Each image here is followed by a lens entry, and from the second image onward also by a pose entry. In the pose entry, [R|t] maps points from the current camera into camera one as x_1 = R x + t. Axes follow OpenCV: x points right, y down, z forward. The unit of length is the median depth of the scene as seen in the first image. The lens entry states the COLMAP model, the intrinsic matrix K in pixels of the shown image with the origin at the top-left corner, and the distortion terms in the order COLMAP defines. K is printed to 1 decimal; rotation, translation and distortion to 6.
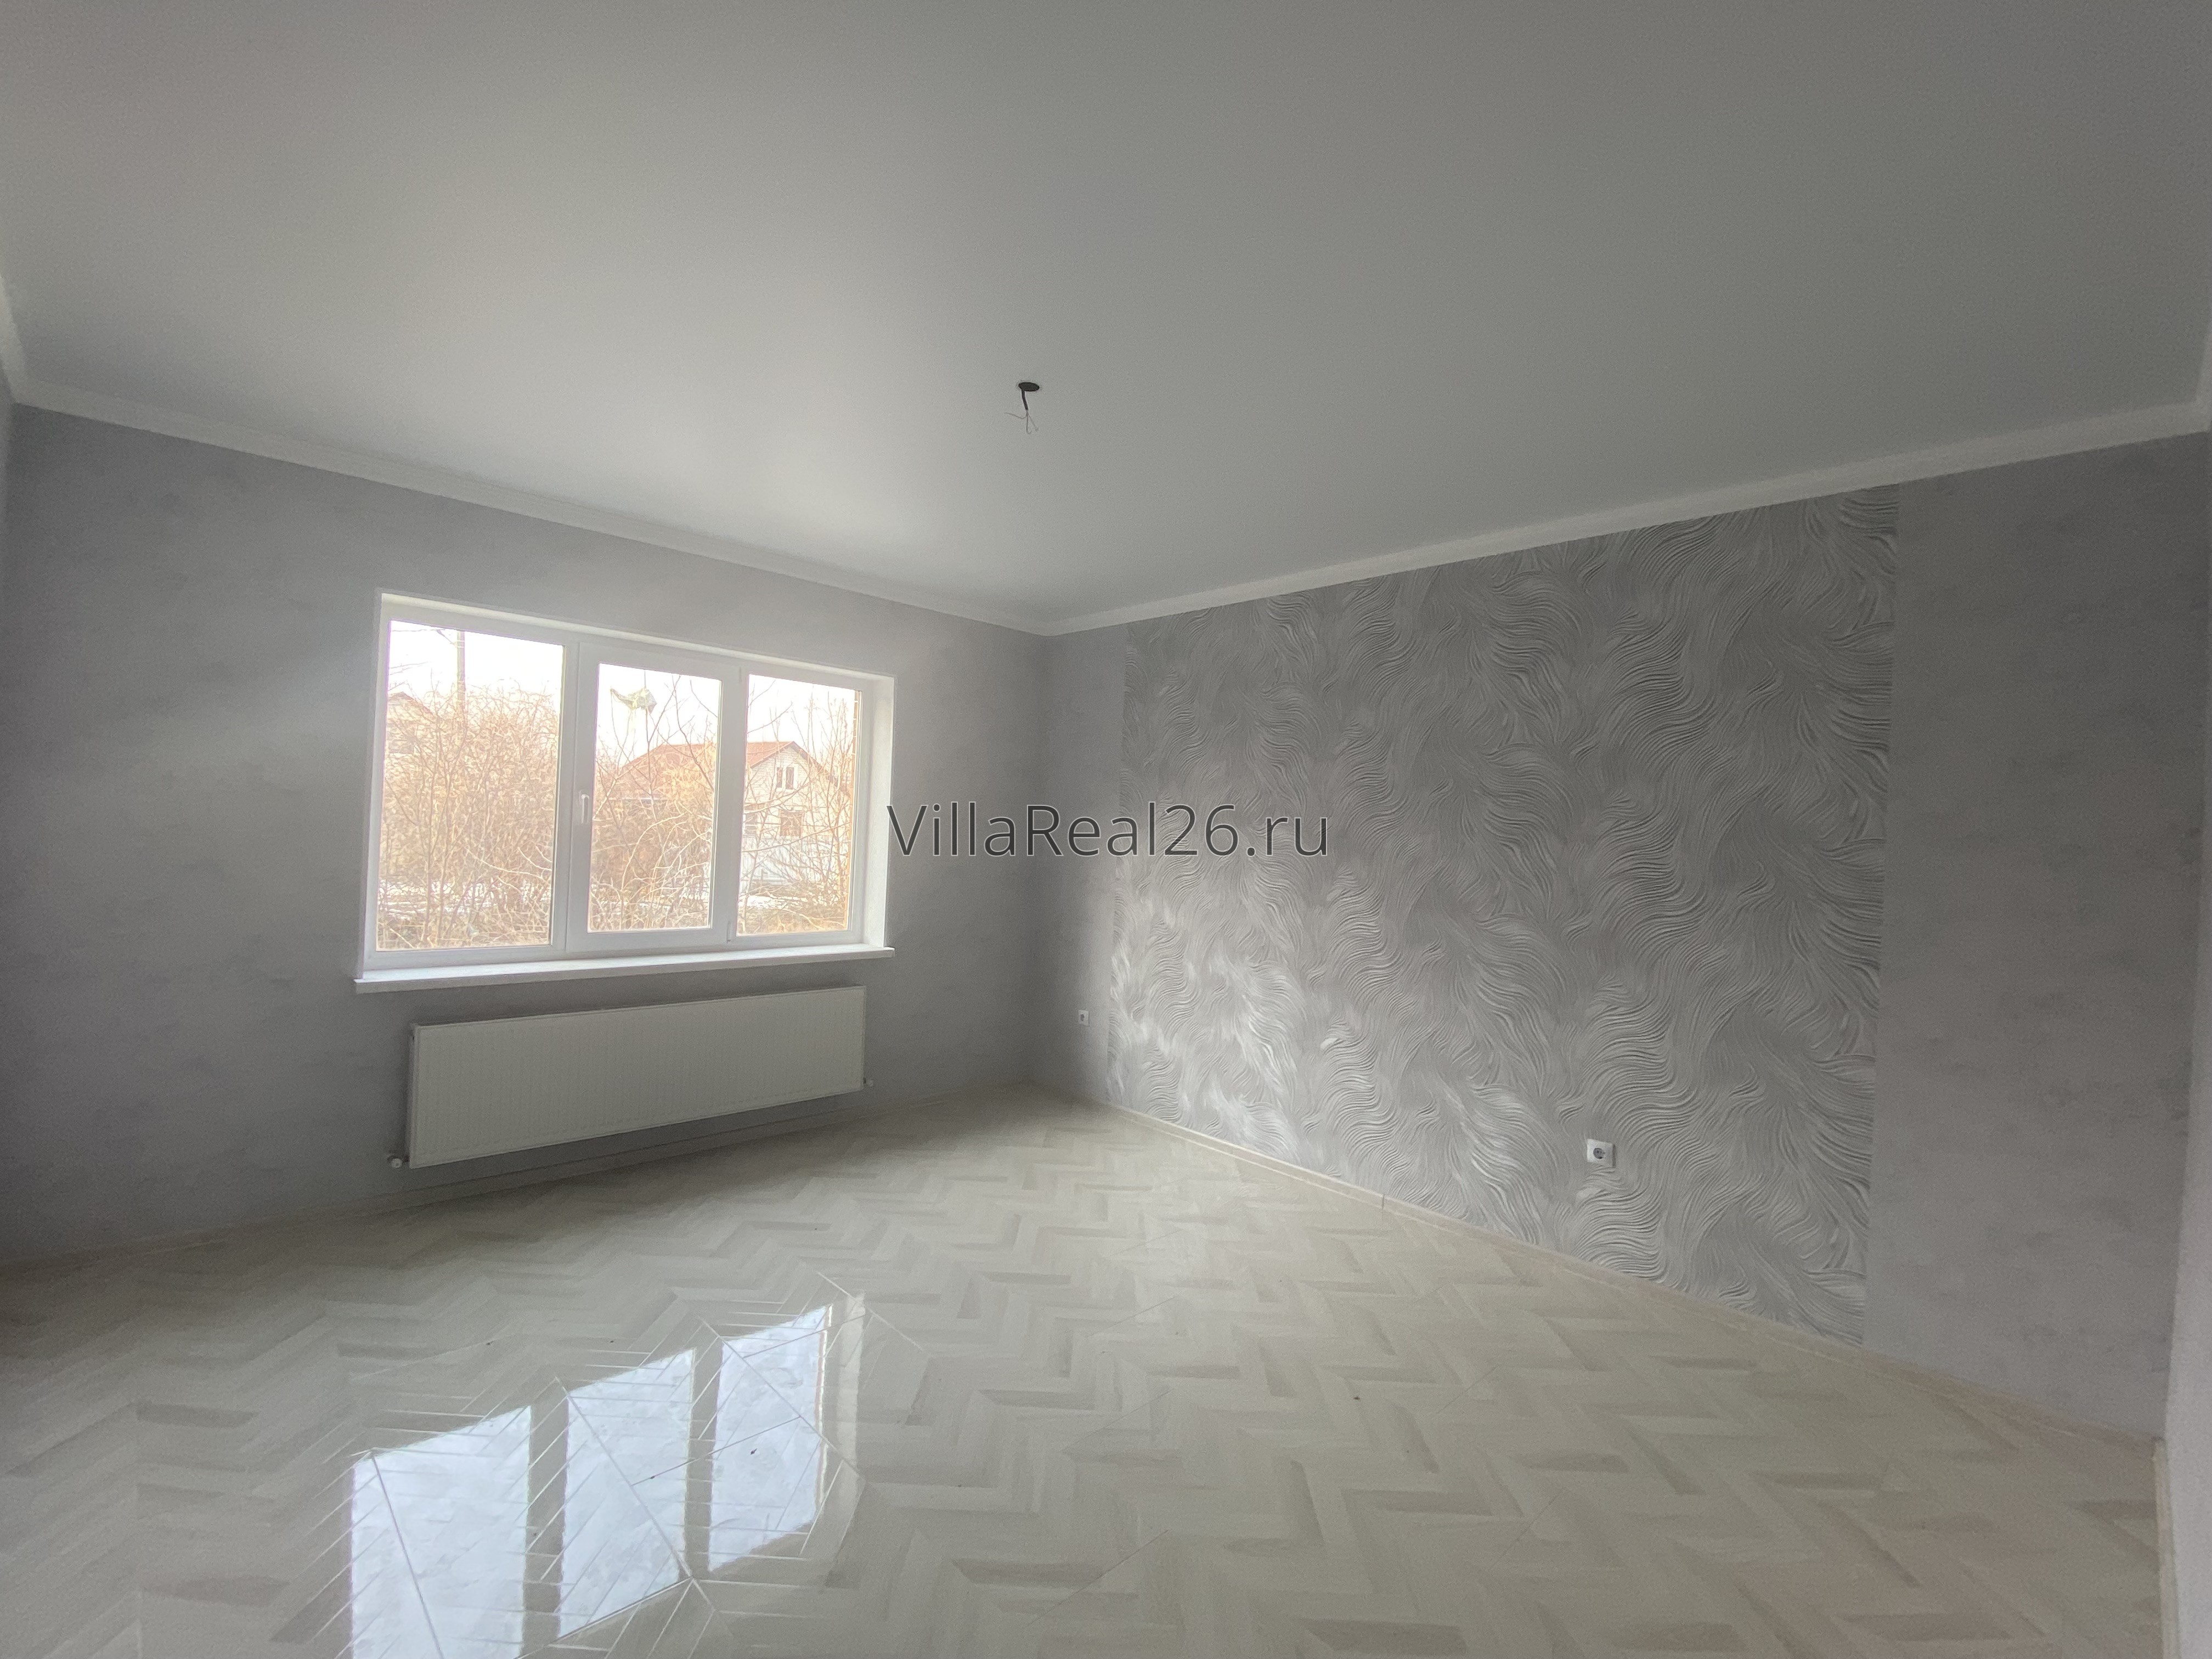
lens RADIAL K [[1006.3, 0, 1090.9], [0, 1006.3, 828.5], [0, 0, 1]] dist [0.021966, -0.019471]
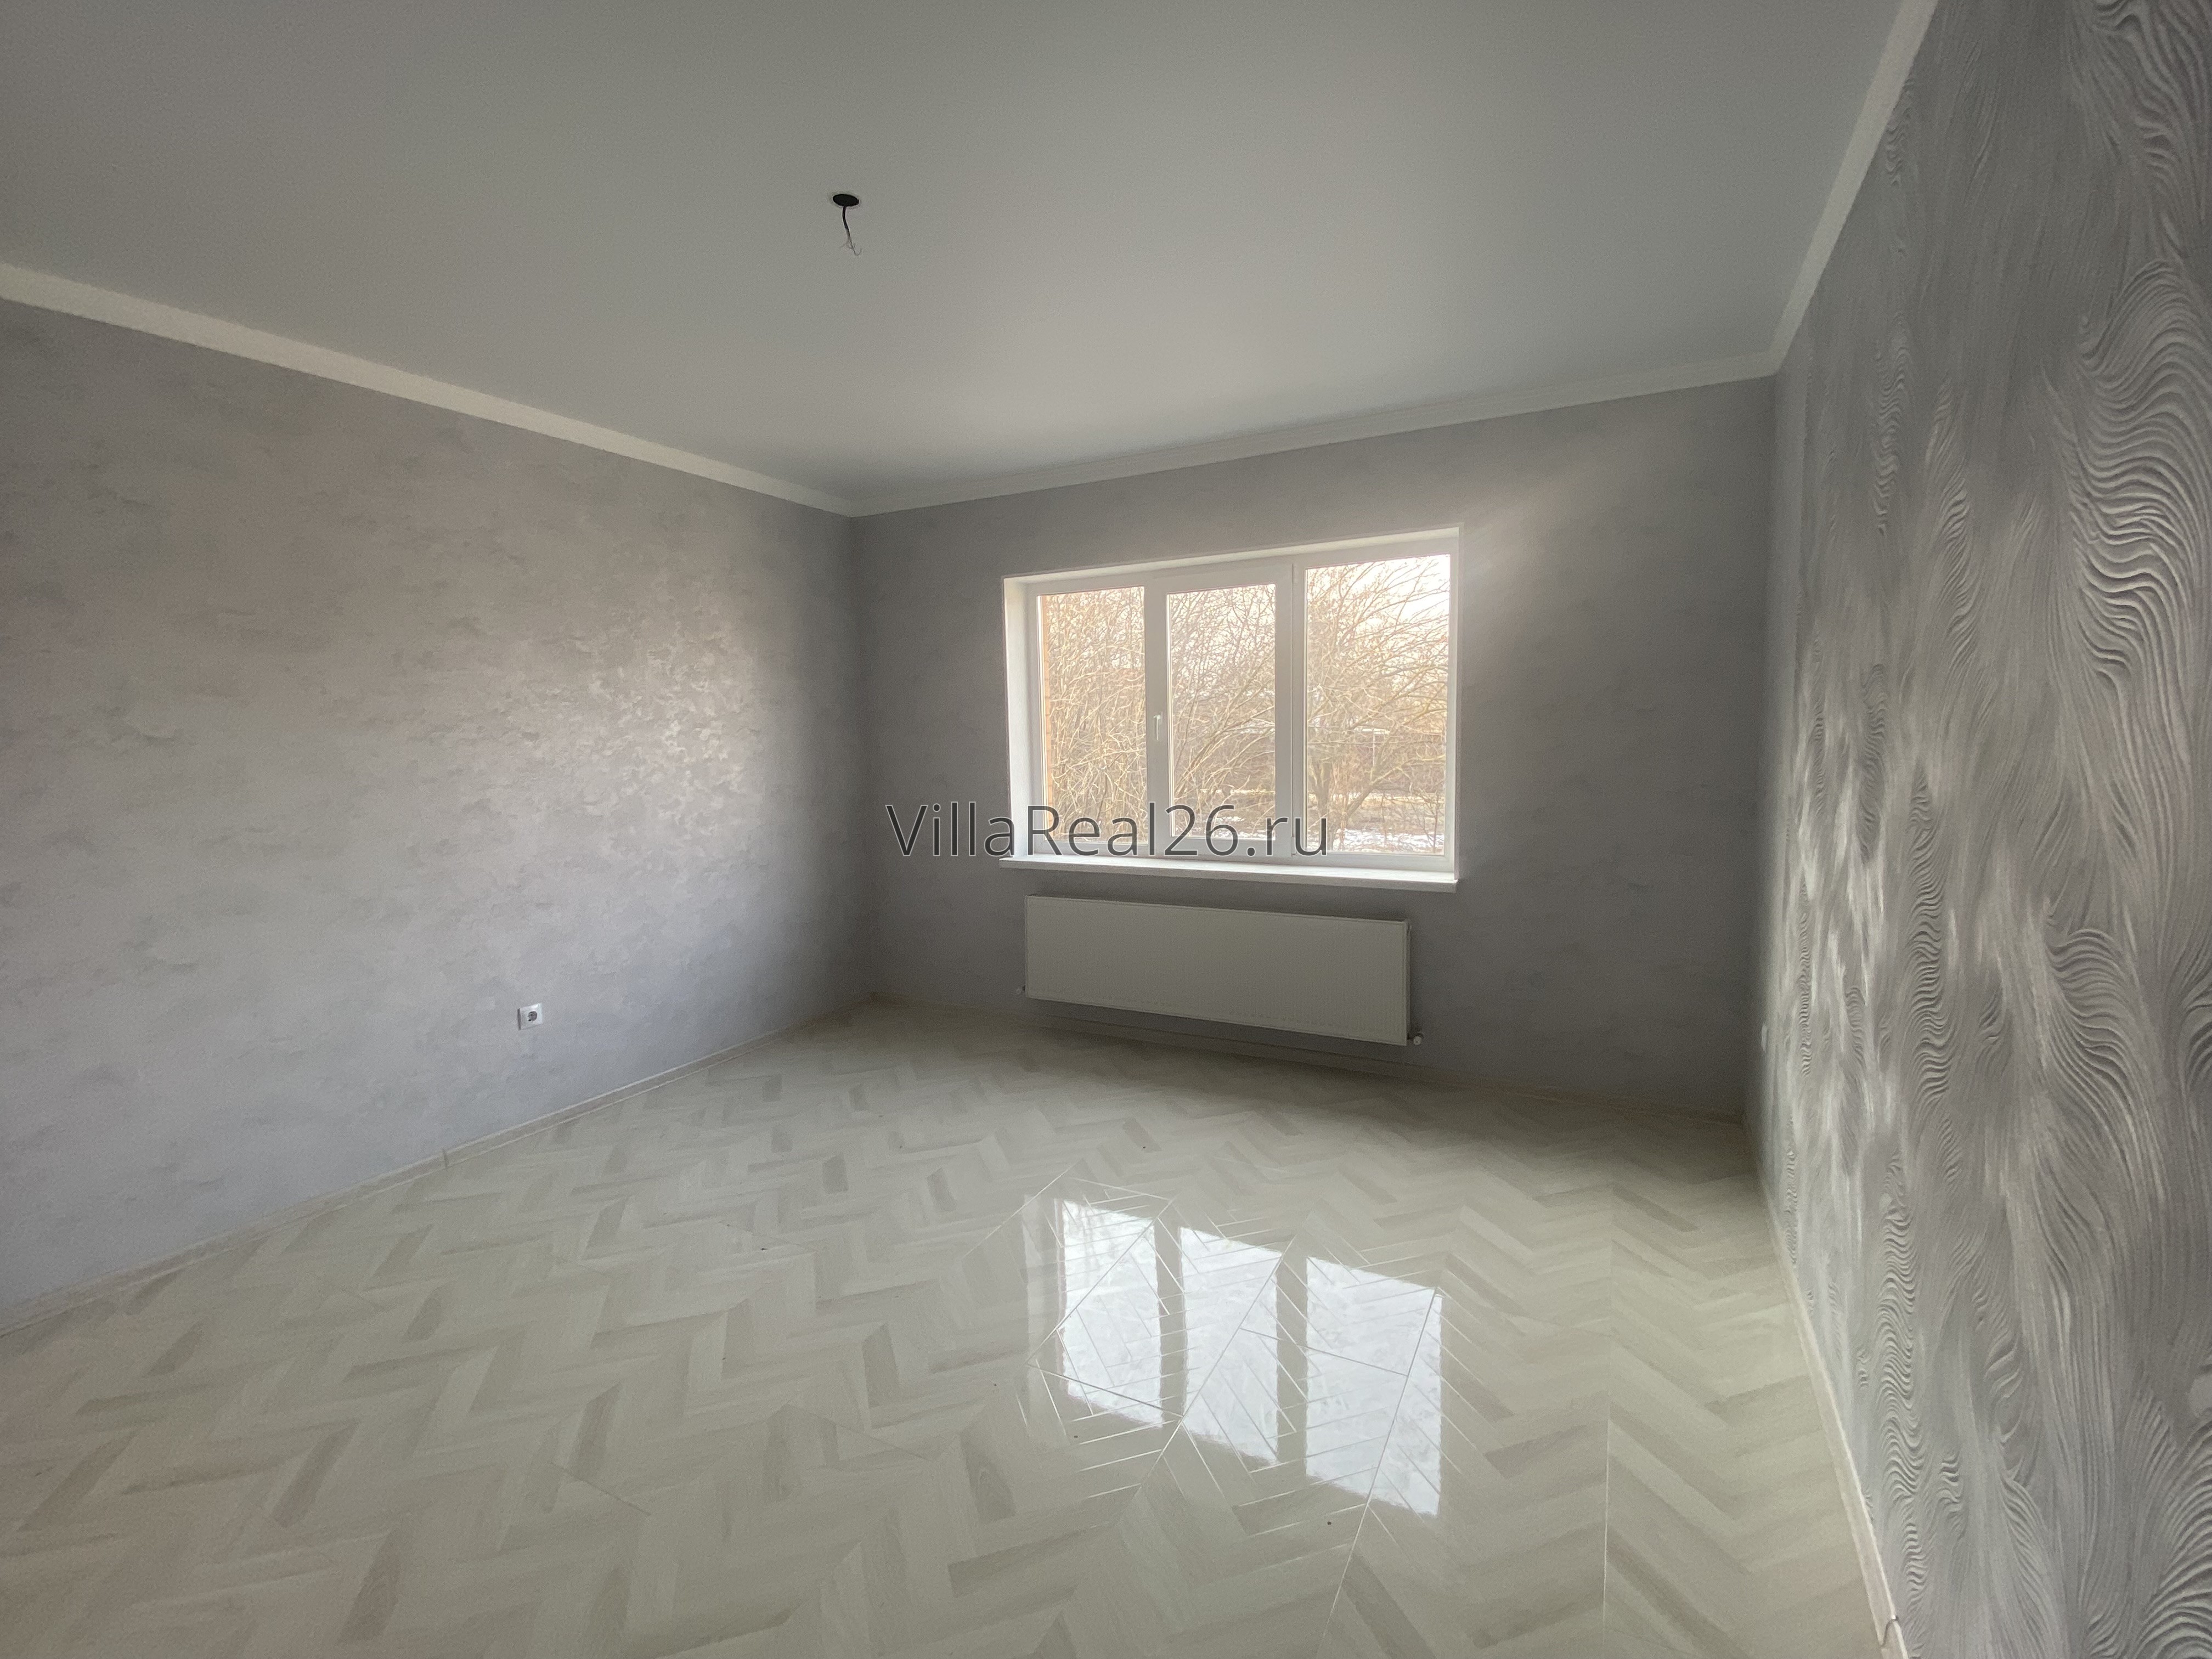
lens RADIAL K [[977.0, 0, 1104.7], [0, 977.0, 822.2], [0, 0, 1]] dist [0.027182, -0.024491]
pose [[0.314037, 0.041076, -0.948522, 0.518059], [0.027521, 0.998250, 0.052341, 0.029530], [0.949012, -0.042542, 0.312357, 0.594932]]
